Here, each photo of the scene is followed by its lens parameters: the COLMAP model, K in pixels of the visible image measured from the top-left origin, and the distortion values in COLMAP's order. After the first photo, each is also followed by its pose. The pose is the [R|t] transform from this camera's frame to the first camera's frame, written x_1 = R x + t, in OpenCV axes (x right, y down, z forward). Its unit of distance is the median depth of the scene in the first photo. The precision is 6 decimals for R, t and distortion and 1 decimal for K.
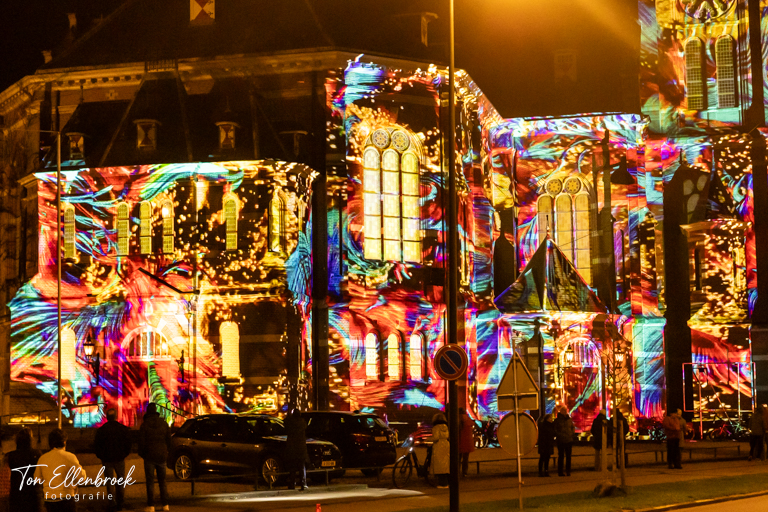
lens RADIAL K [[1360.5, 0, 383.8], [0, 1360.5, 255.8], [0, 0, 1]] dist [0.034912, 0.000000]
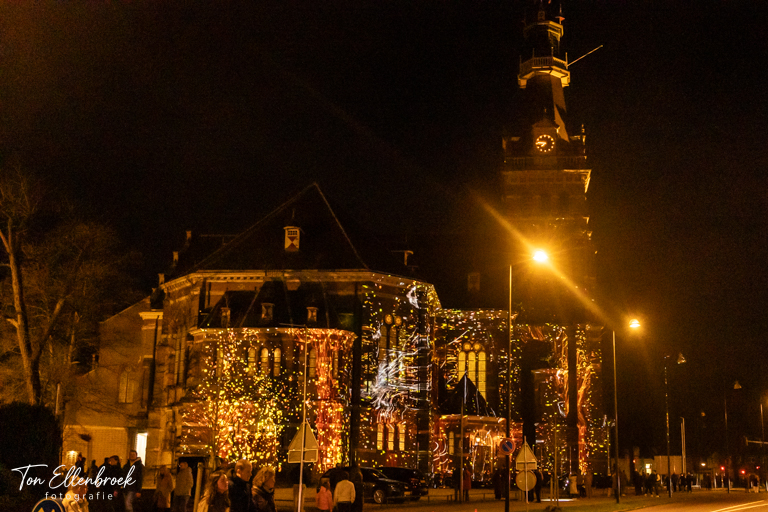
lens RADIAL K [[919.1, 0, 384.2], [0, 919.1, 256.2], [0, 0, 1]] dist [-0.010719, 0.000000]
pose [[0.983904, 0.062072, 0.167568, -0.222097], [-0.043058, 0.992453, -0.114814, -0.025606], [-0.173430, 0.105751, 0.979152, -0.244653]]
